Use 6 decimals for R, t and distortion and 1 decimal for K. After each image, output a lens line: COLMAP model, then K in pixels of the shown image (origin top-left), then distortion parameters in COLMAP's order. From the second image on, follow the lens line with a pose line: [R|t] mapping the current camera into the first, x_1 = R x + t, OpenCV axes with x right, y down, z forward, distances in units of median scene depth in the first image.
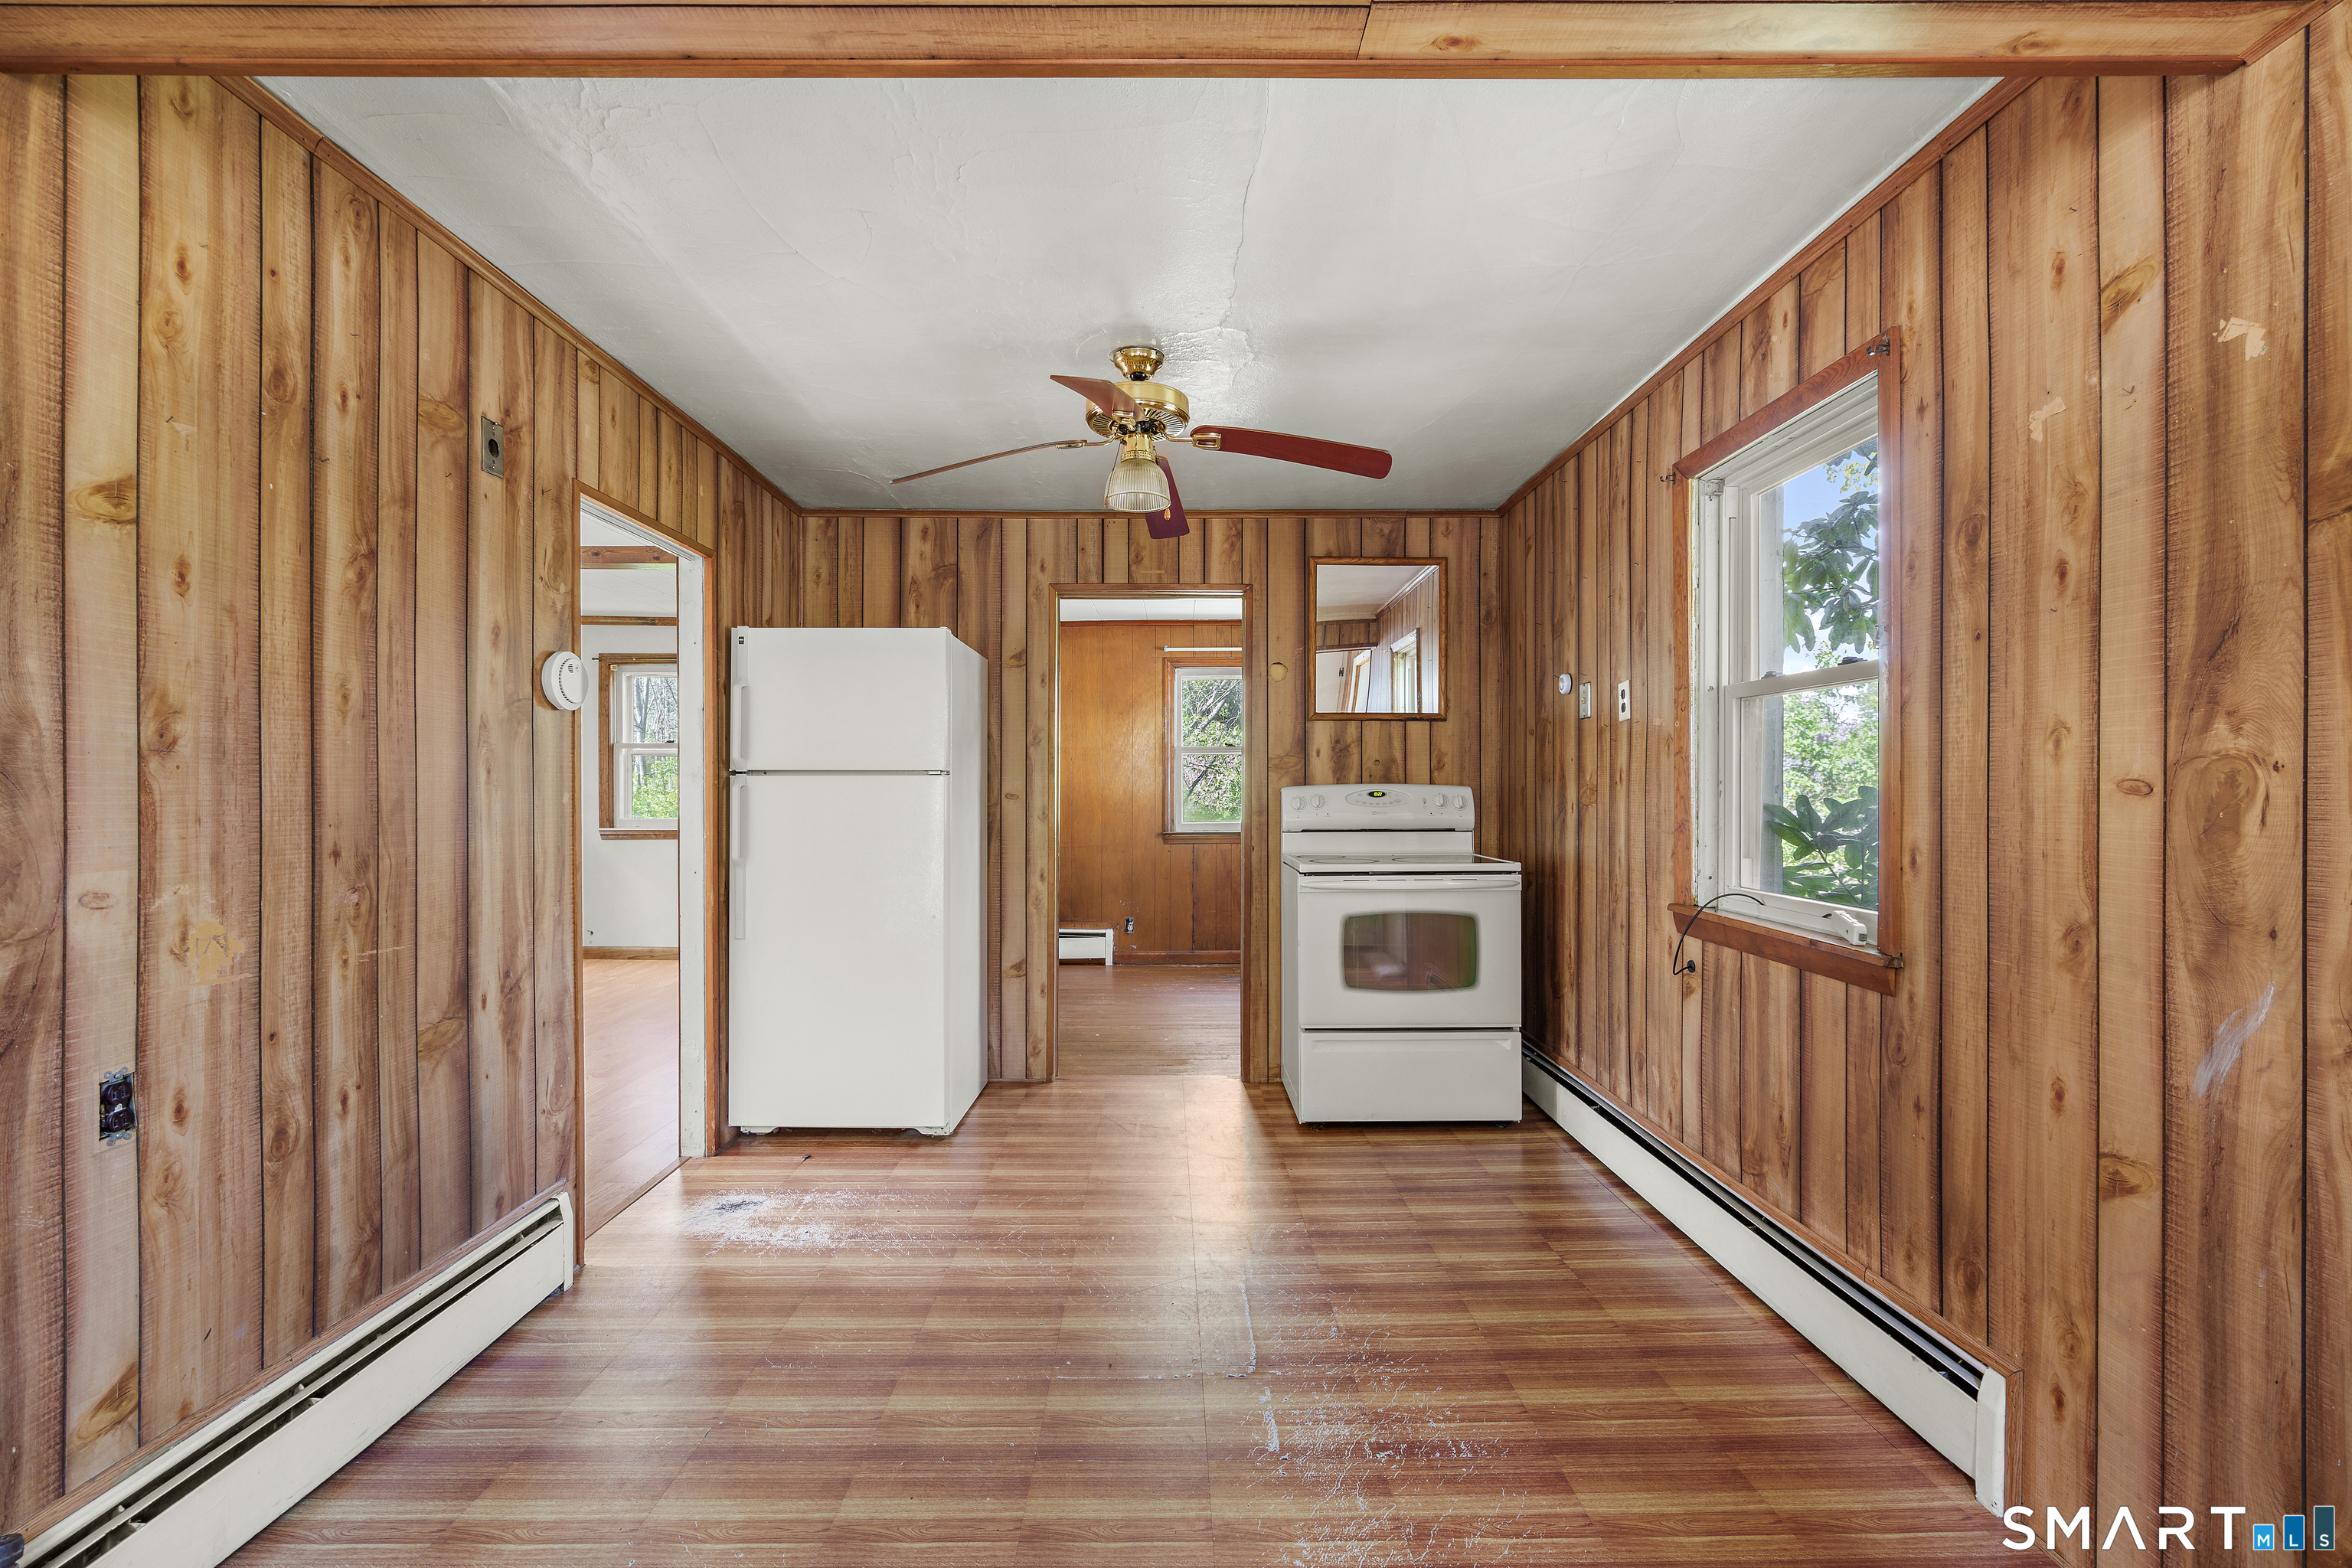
lens RADIAL K [[1091.8, 0, 1176.0], [0, 1091.8, 784.0], [0, 0, 1]] dist [-0.000181, 0.000207]
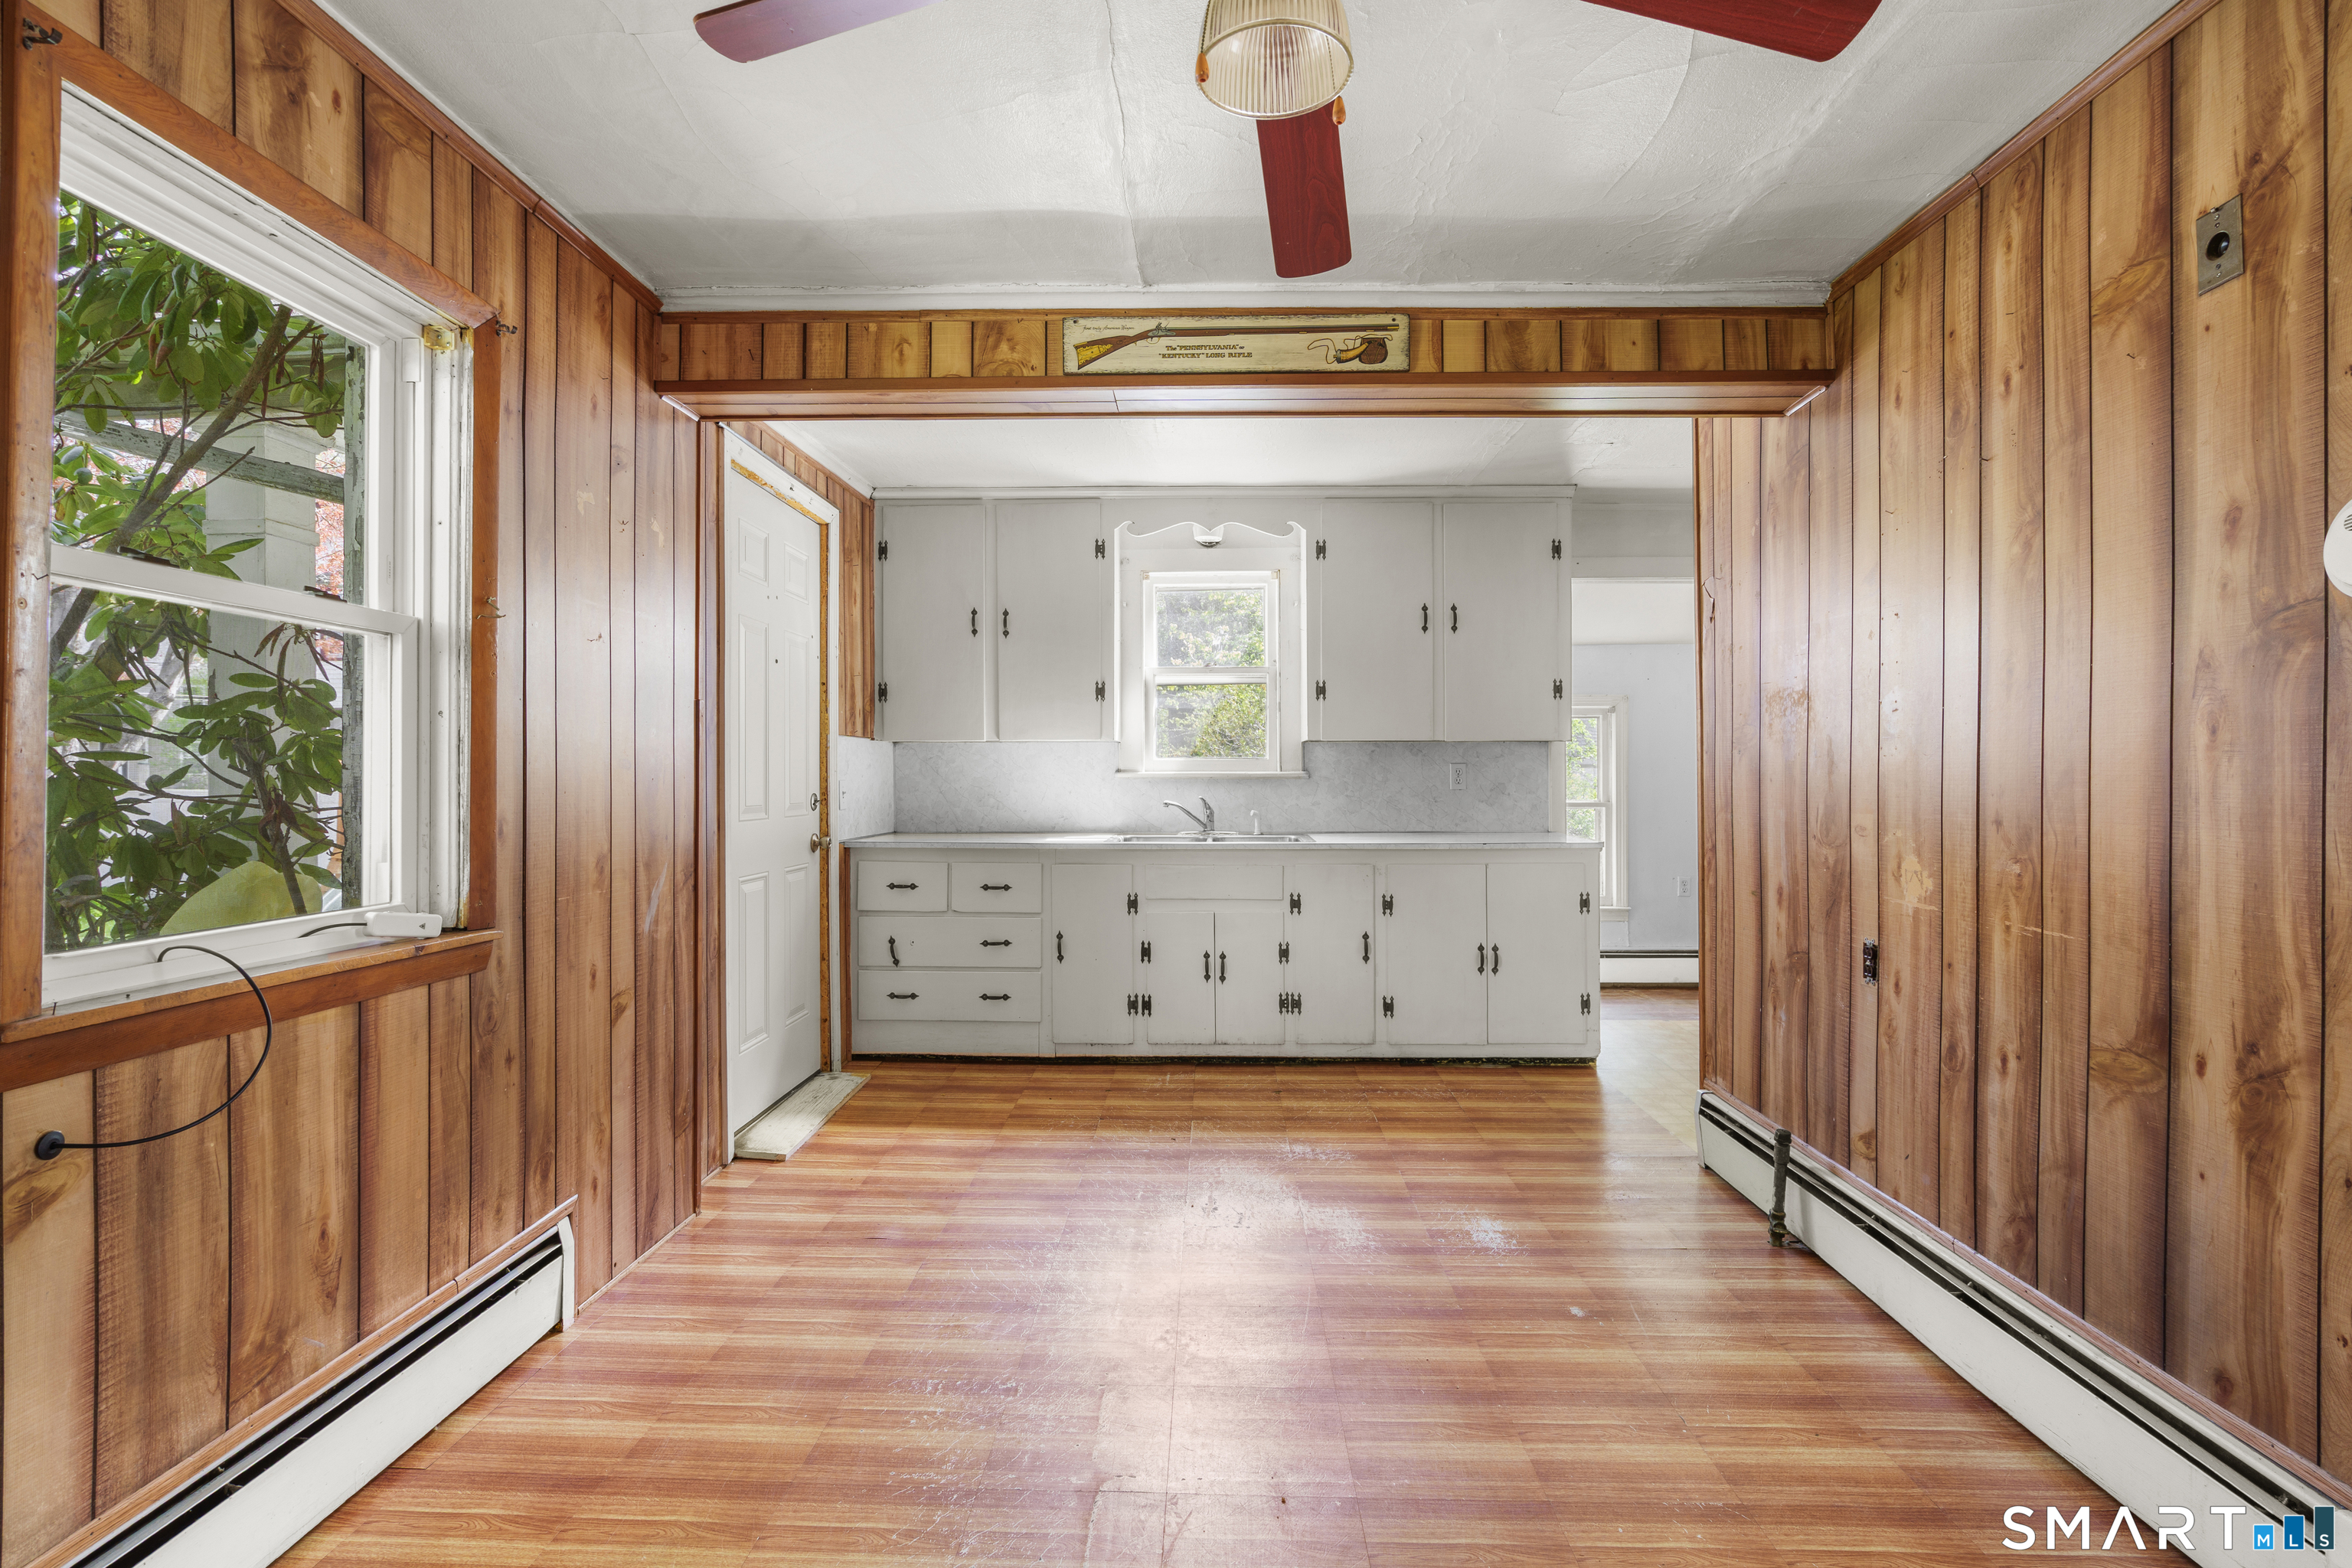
lens RADIAL K [[1091.8, 0, 1176.0], [0, 1091.8, 784.0], [0, 0, 1]] dist [-0.000181, 0.000207]
pose [[-0.998892, 0.001152, 0.047039, -0.023004], [0.001324, 0.999993, 0.003614, 0.021122], [-0.047034, 0.003672, -0.998887, 1.991501]]
